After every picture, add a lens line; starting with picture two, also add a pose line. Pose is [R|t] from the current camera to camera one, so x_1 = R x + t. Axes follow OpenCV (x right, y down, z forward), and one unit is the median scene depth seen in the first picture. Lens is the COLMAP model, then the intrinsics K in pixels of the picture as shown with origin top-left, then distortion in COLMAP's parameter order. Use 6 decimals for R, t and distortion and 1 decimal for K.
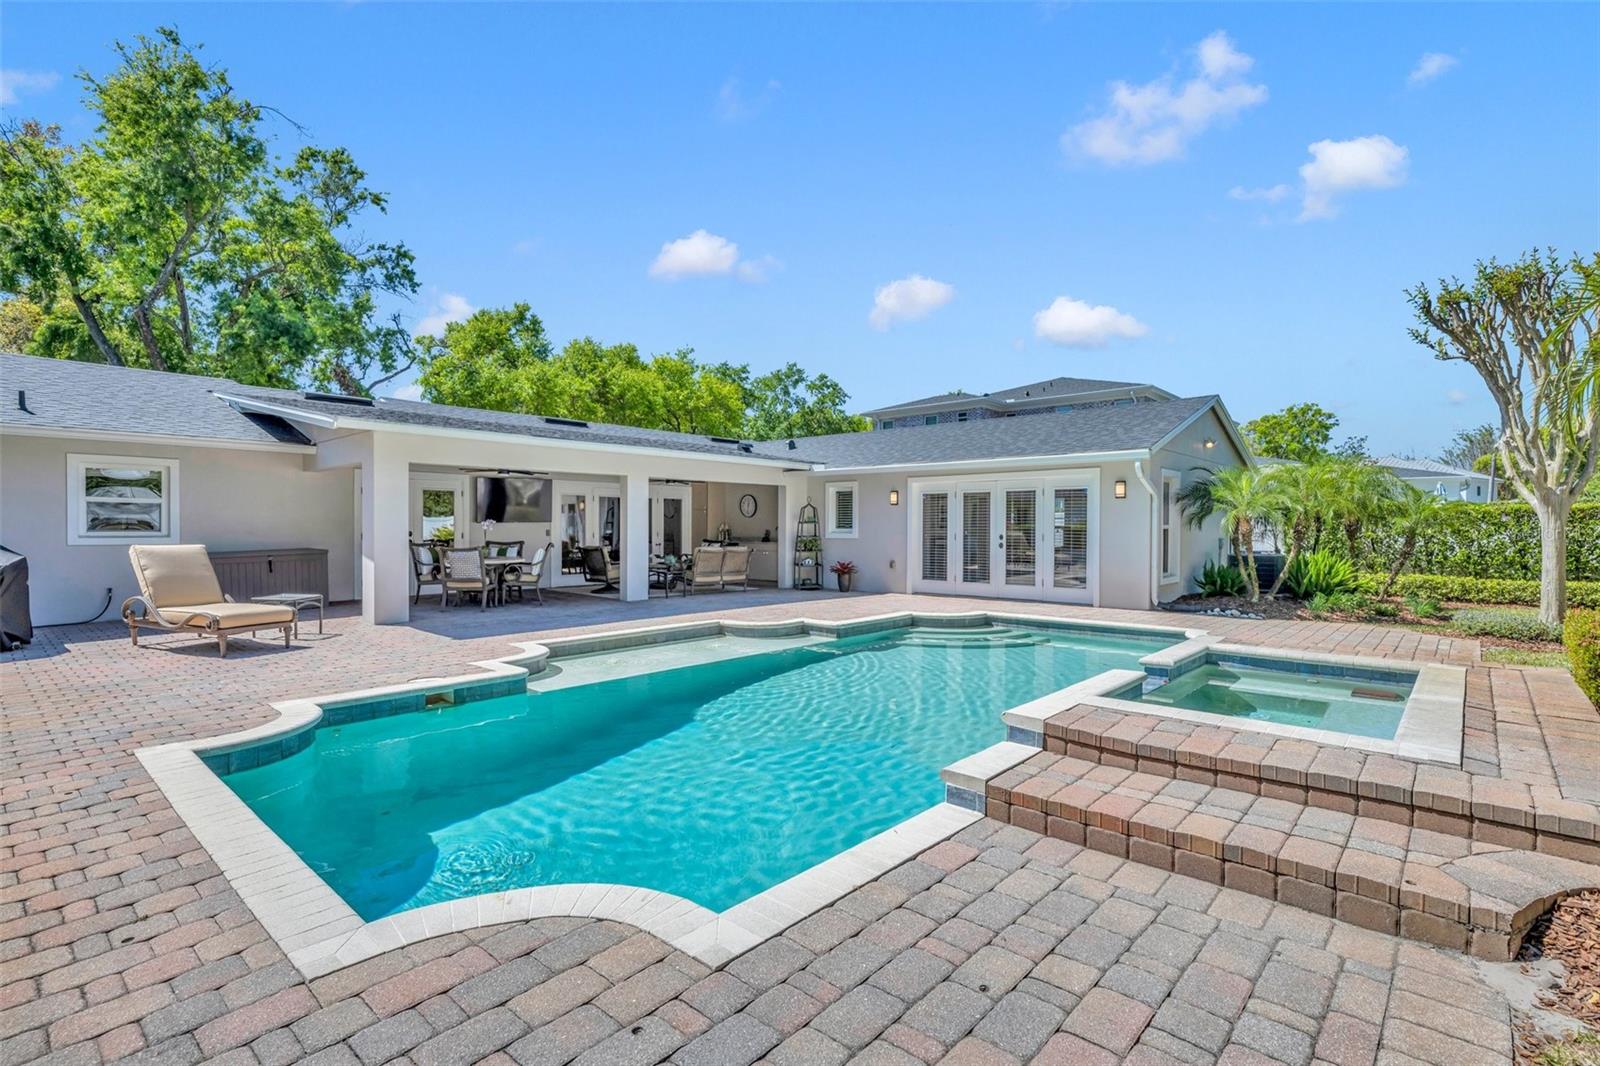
lens RADIAL K [[758.8, 0, 800.8], [0, 758.8, 530.2], [0, 0, 1]] dist [-0.002954, -0.000268]
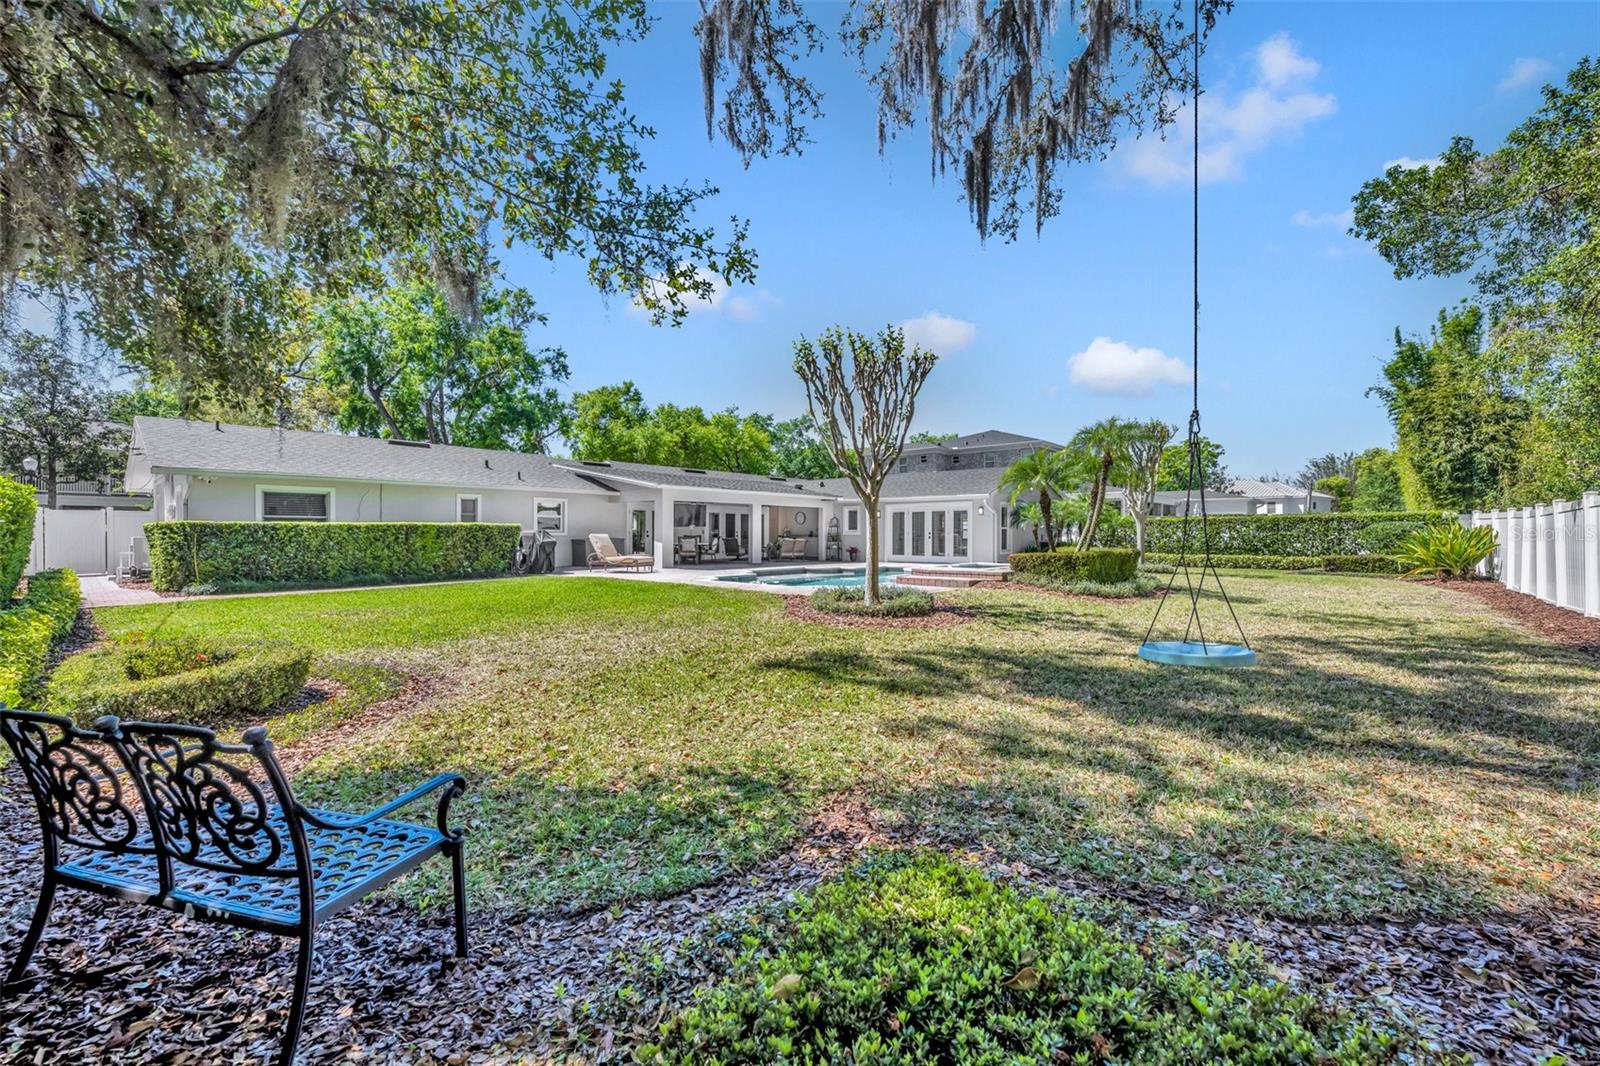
lens RADIAL K [[758.8, 0, 801.6], [0, 758.8, 536.6], [0, 0, 1]] dist [-0.002954, -0.000268]
pose [[0.999787, -0.001241, 0.020601, -0.066670], [0.001343, 0.999987, -0.004939, 0.014326], [-0.020594, 0.004966, 0.999776, -0.549154]]
